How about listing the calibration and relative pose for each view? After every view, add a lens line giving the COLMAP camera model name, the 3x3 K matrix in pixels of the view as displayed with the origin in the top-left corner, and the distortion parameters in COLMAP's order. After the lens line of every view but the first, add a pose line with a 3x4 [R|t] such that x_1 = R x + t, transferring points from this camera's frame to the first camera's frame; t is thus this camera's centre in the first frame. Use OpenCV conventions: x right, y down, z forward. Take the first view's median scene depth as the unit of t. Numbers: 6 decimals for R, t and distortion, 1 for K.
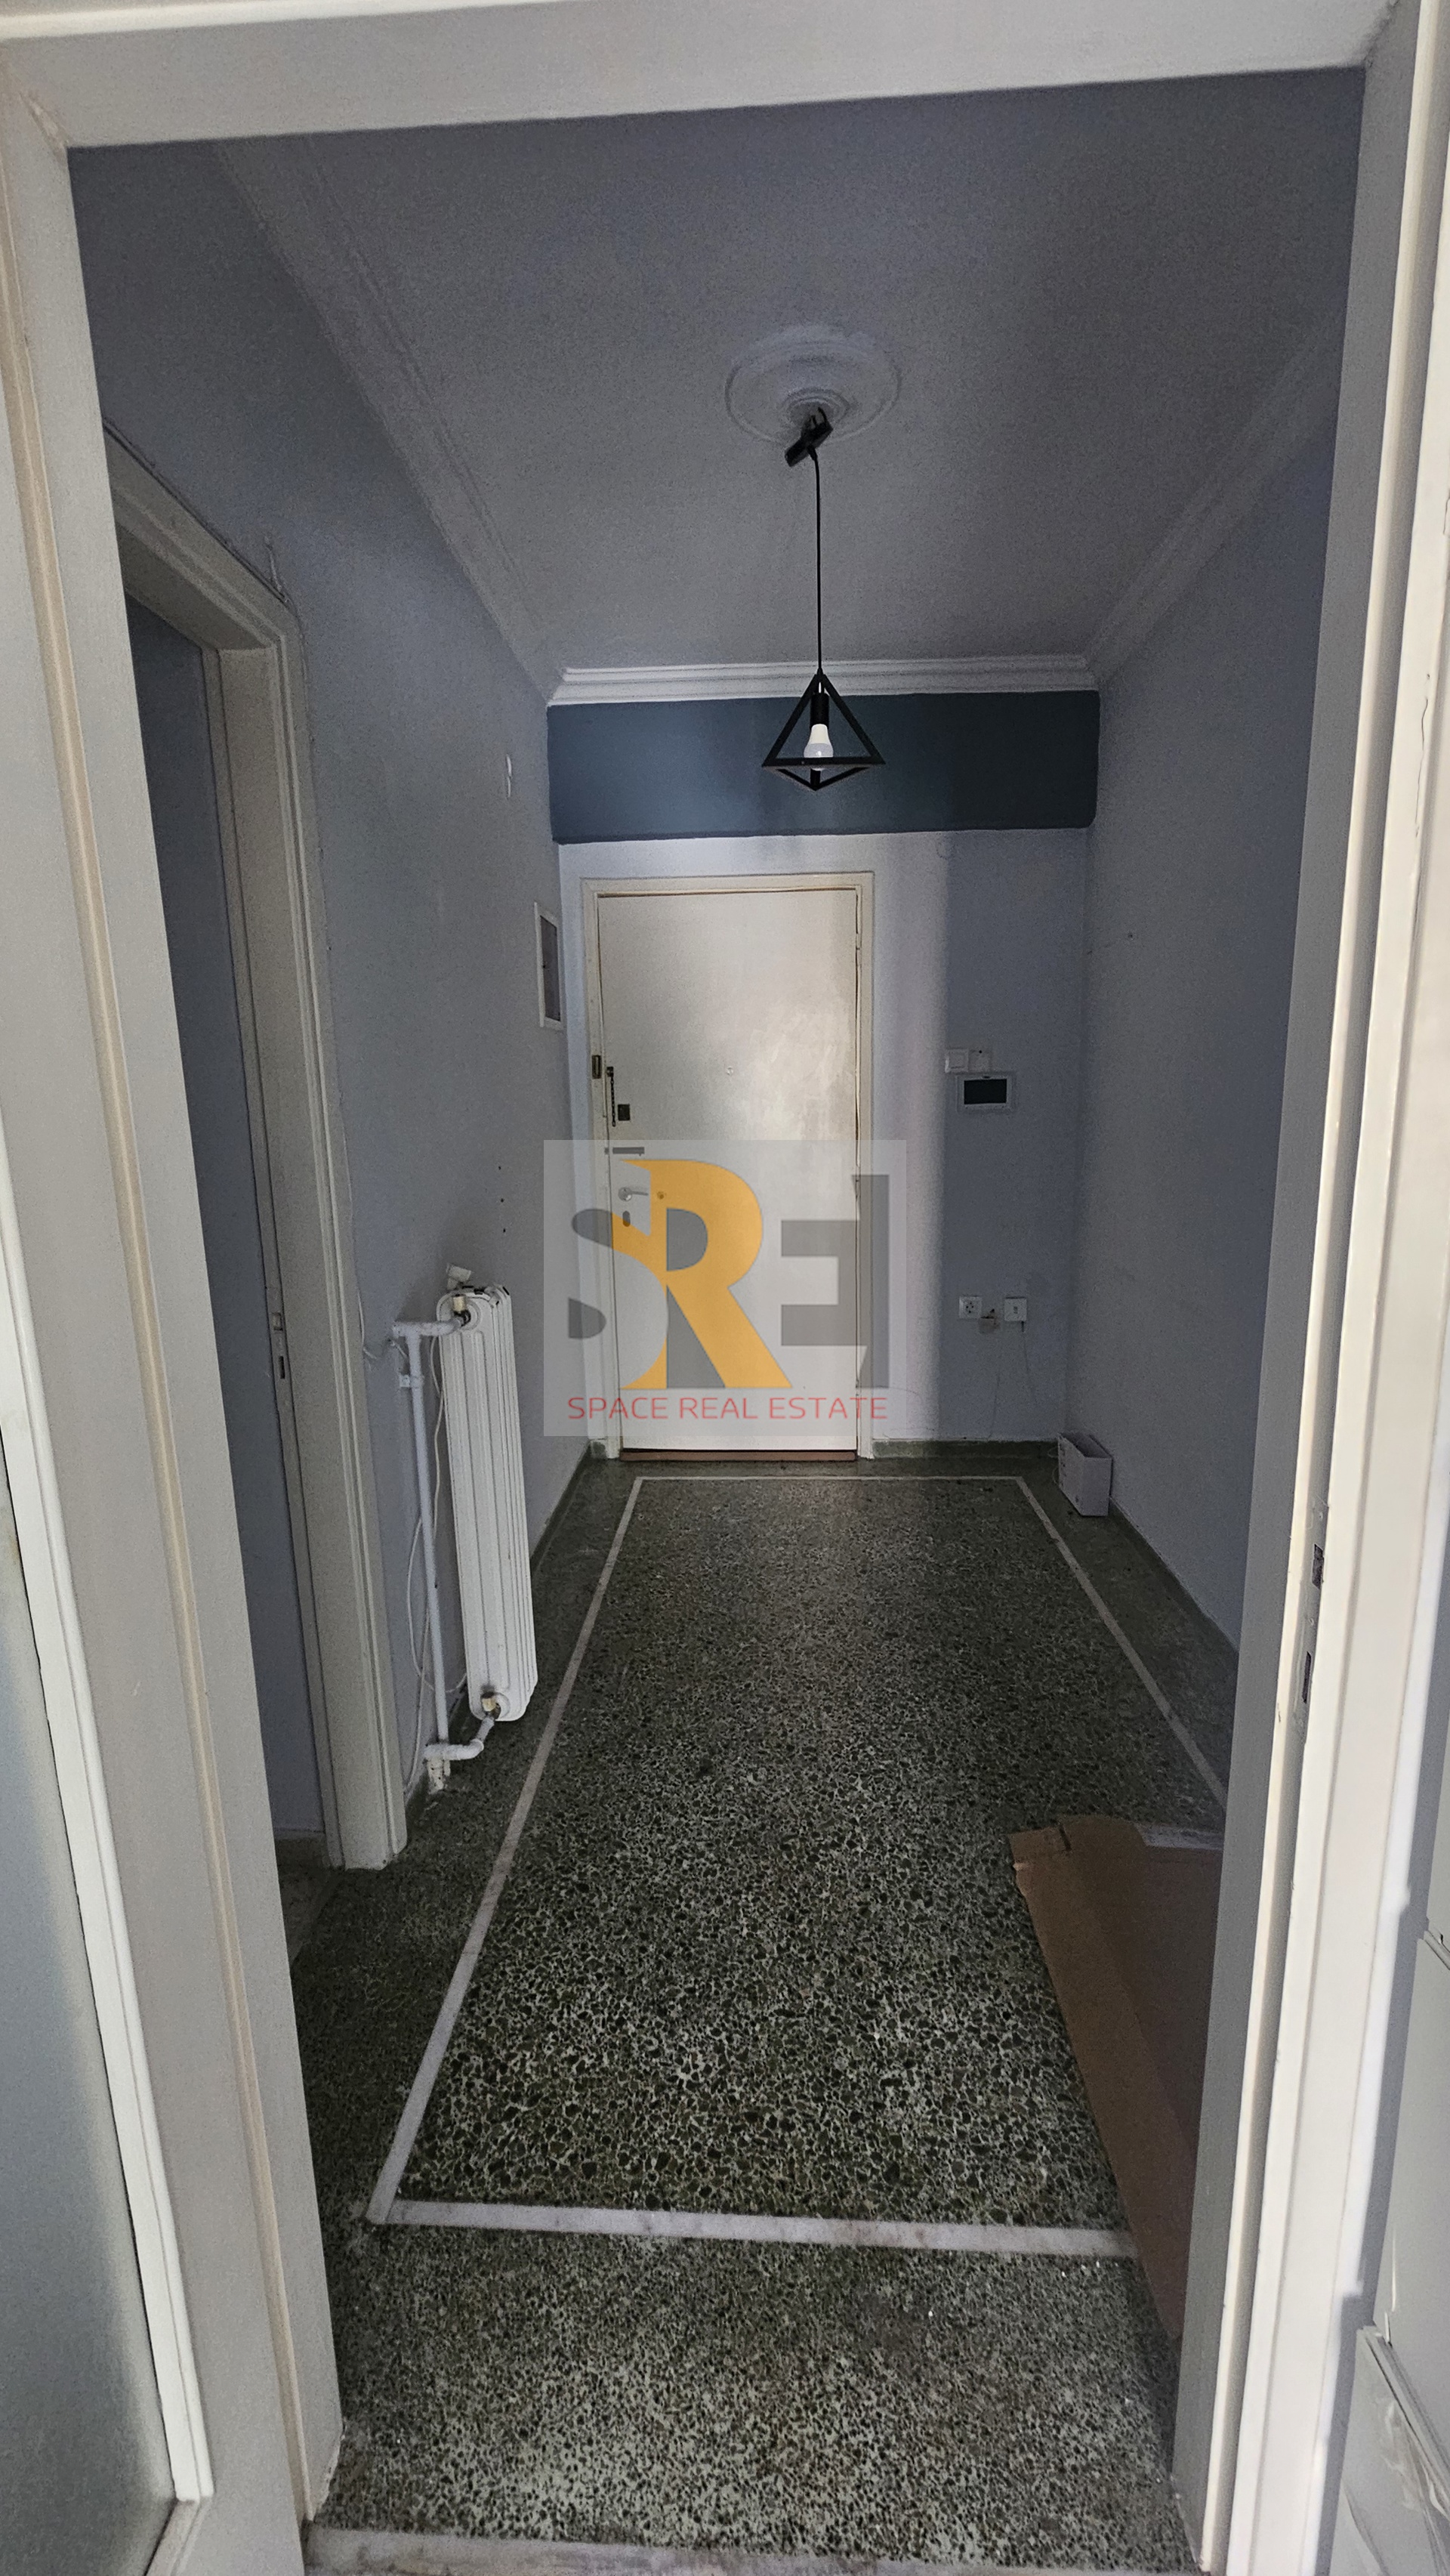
lens RADIAL K [[1055.6, 0, 730.5], [0, 1055.6, 1285.6], [0, 0, 1]] dist [-0.002707, 0.000401]
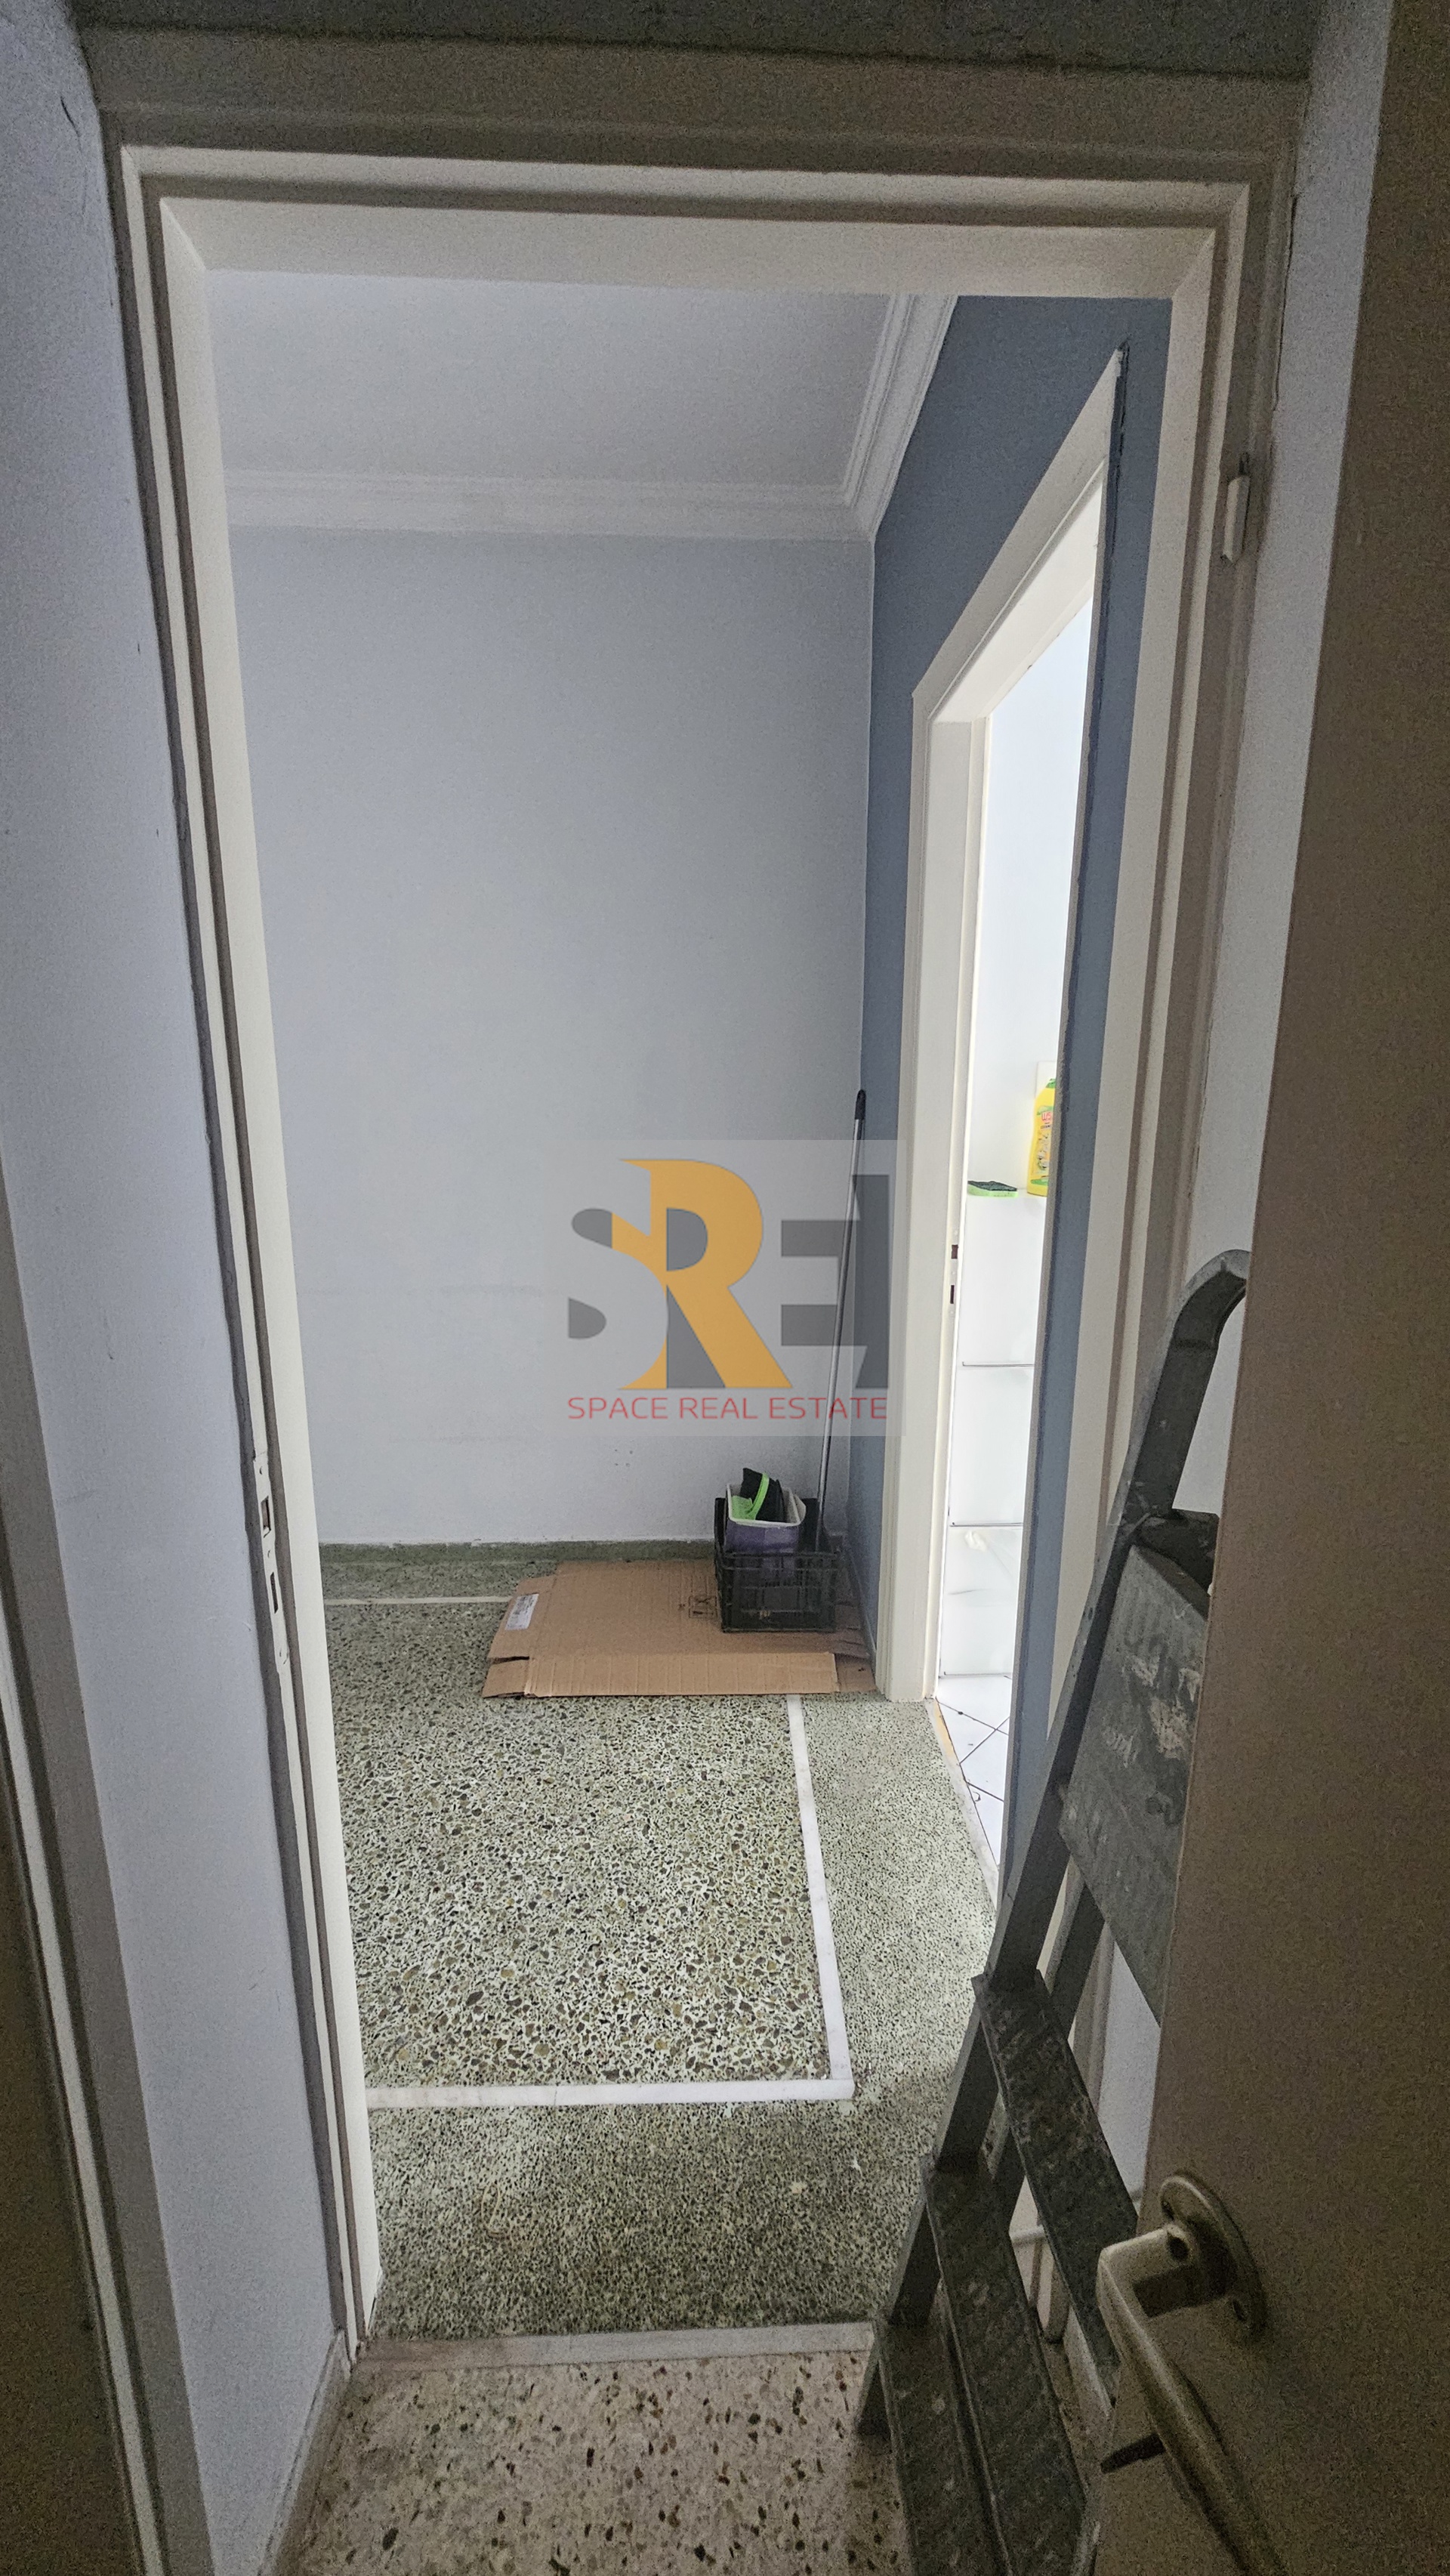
lens RADIAL K [[1055.6, 0, 726.9], [0, 1055.6, 1292.2], [0, 0, 1]] dist [-0.002707, 0.000401]
pose [[-0.070250, -0.205749, 0.976080, -0.868775], [0.183780, 0.959078, 0.215392, -0.137295], [-0.980454, 0.194516, -0.029563, 0.691438]]
